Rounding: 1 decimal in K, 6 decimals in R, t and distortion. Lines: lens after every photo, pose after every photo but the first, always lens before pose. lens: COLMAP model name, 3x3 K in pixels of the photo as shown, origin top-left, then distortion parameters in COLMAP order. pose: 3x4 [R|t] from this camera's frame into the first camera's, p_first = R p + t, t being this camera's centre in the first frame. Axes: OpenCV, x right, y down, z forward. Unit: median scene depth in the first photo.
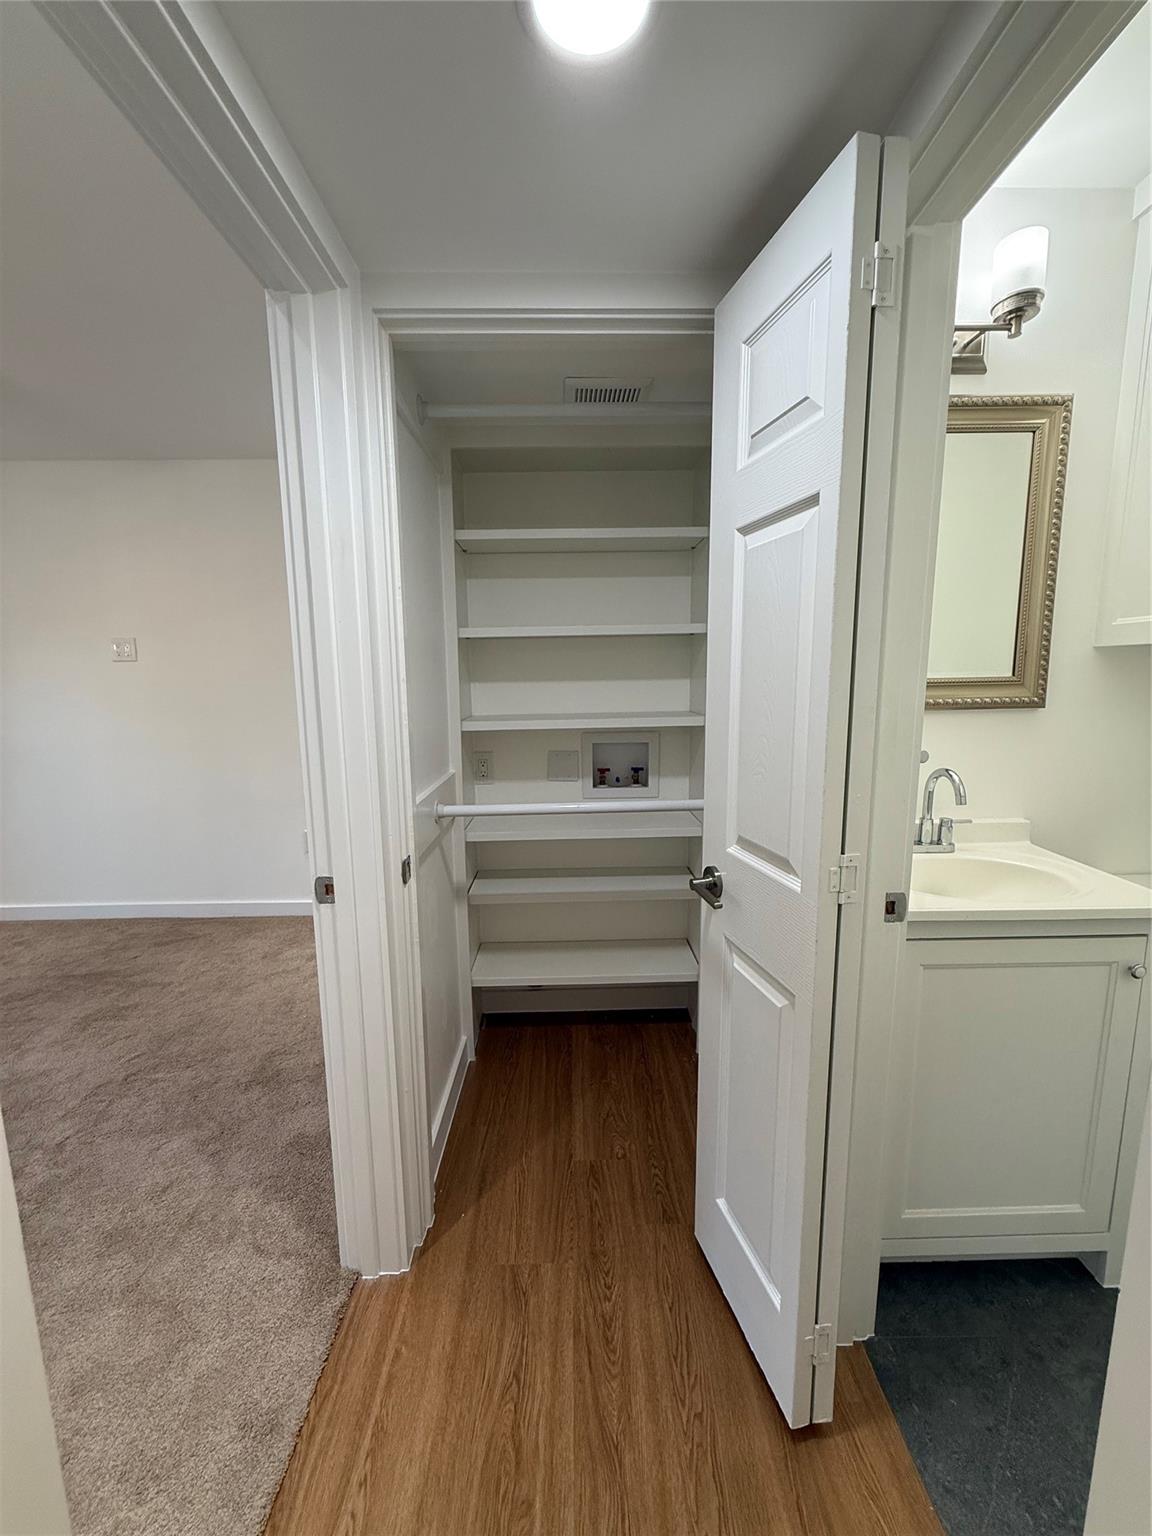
lens RADIAL K [[616.8, 0, 580.8], [0, 616.8, 762.2], [0, 0, 1]] dist [-0.000273, -0.000404]
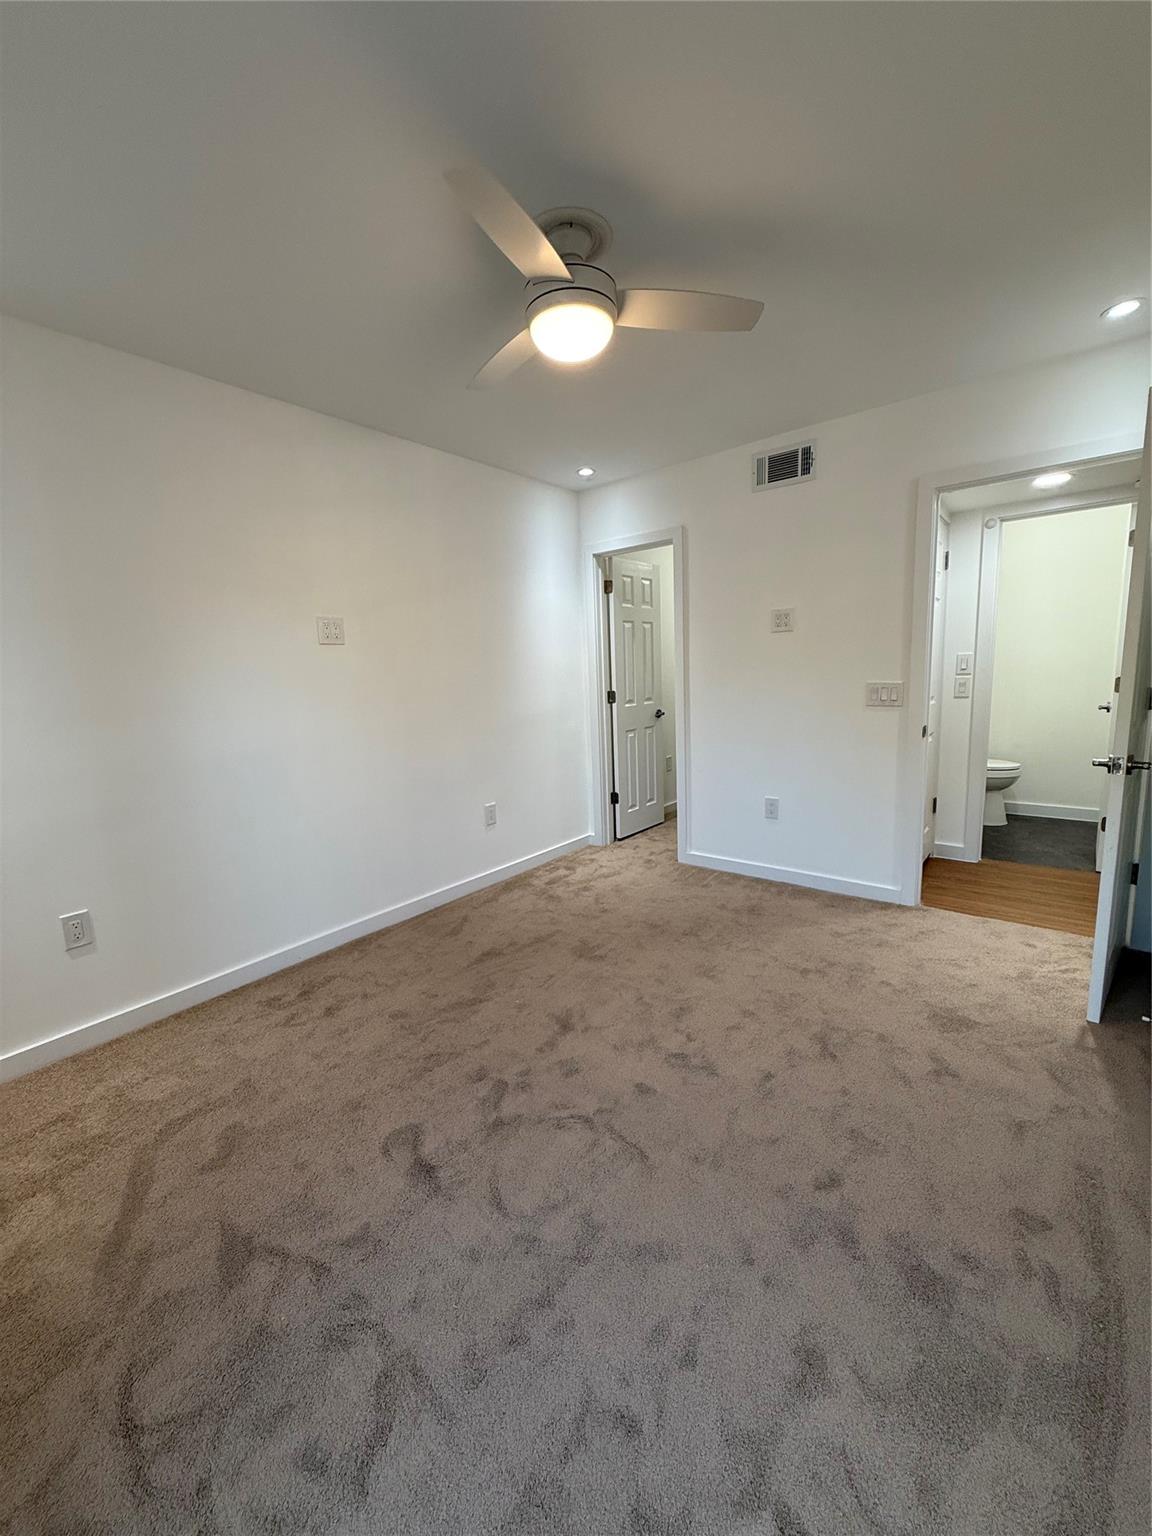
lens RADIAL K [[613.6, 0, 577.0], [0, 613.6, 765.5], [0, 0, 1]] dist [0.000900, 0.000218]
pose [[0.636928, -0.132218, 0.759500, -1.410268], [0.146845, 0.987953, 0.048842, 0.016382], [-0.756808, 0.080420, 0.648671, 0.228159]]
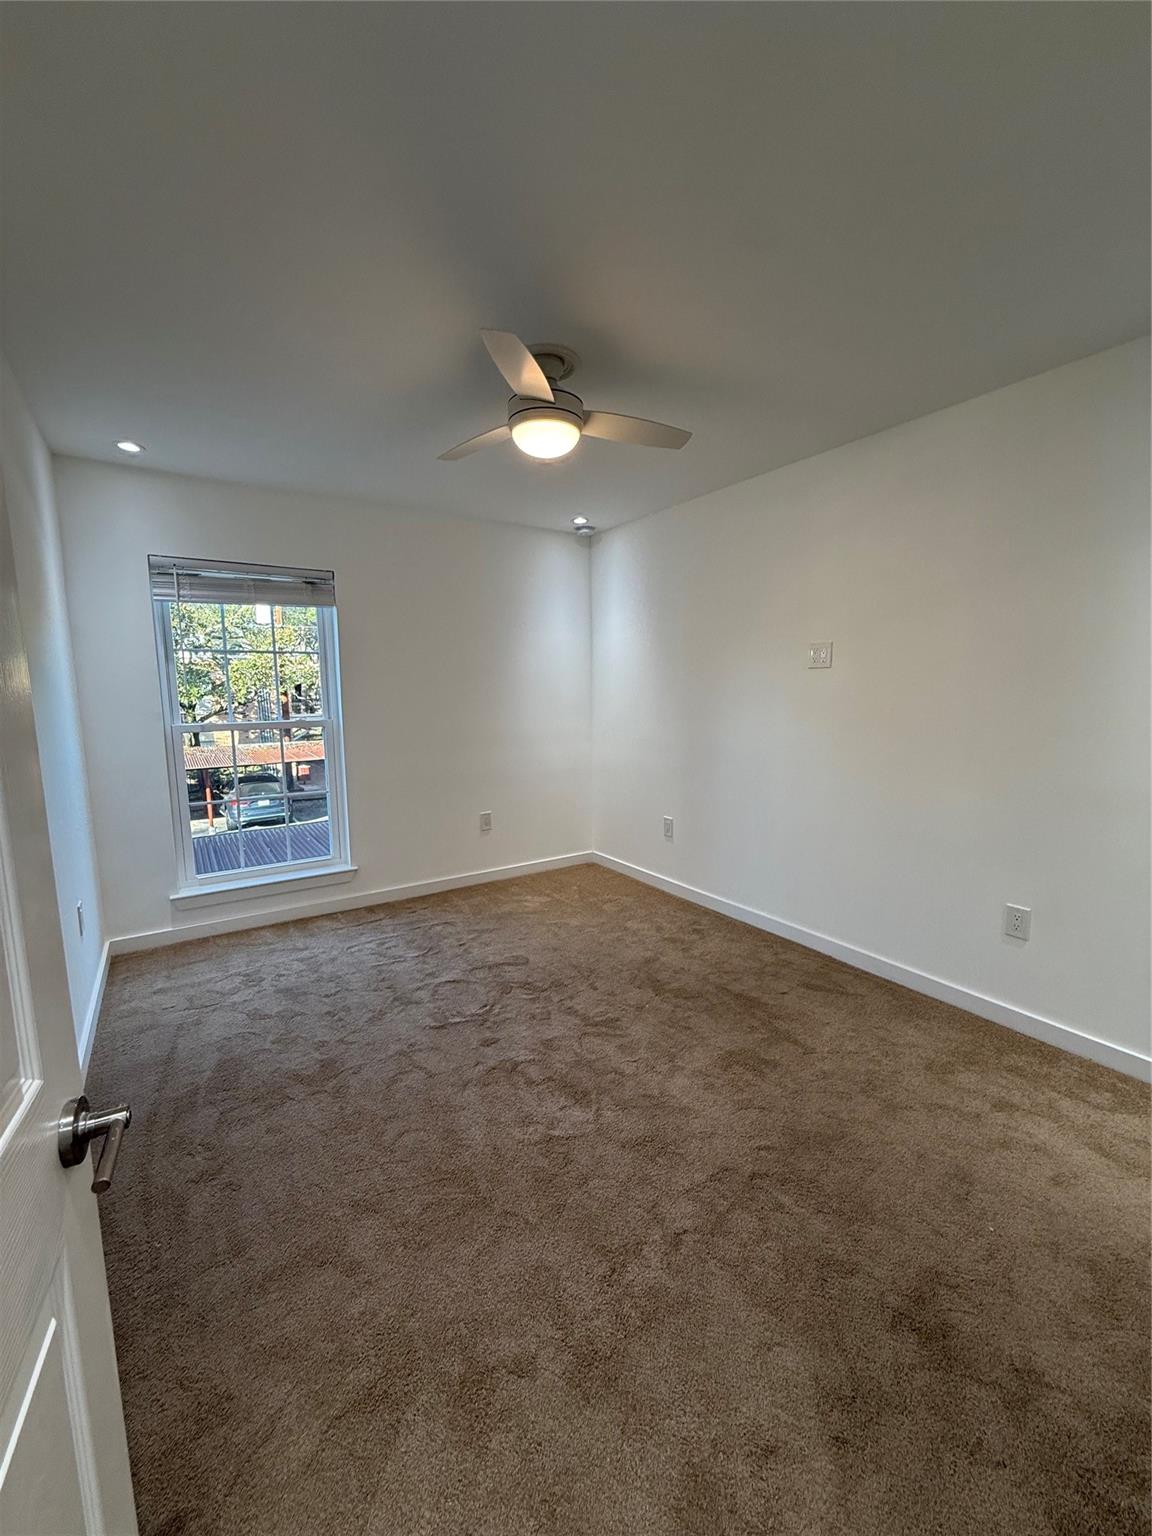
lens RADIAL K [[613.6, 0, 577.0], [0, 613.6, 765.5], [0, 0, 1]] dist [0.000900, 0.000218]
pose [[0.543833, 0.116130, -0.831119, -0.185734], [-0.118337, 0.991095, 0.061051, -0.038885], [0.830808, 0.065151, 0.552732, 0.238429]]
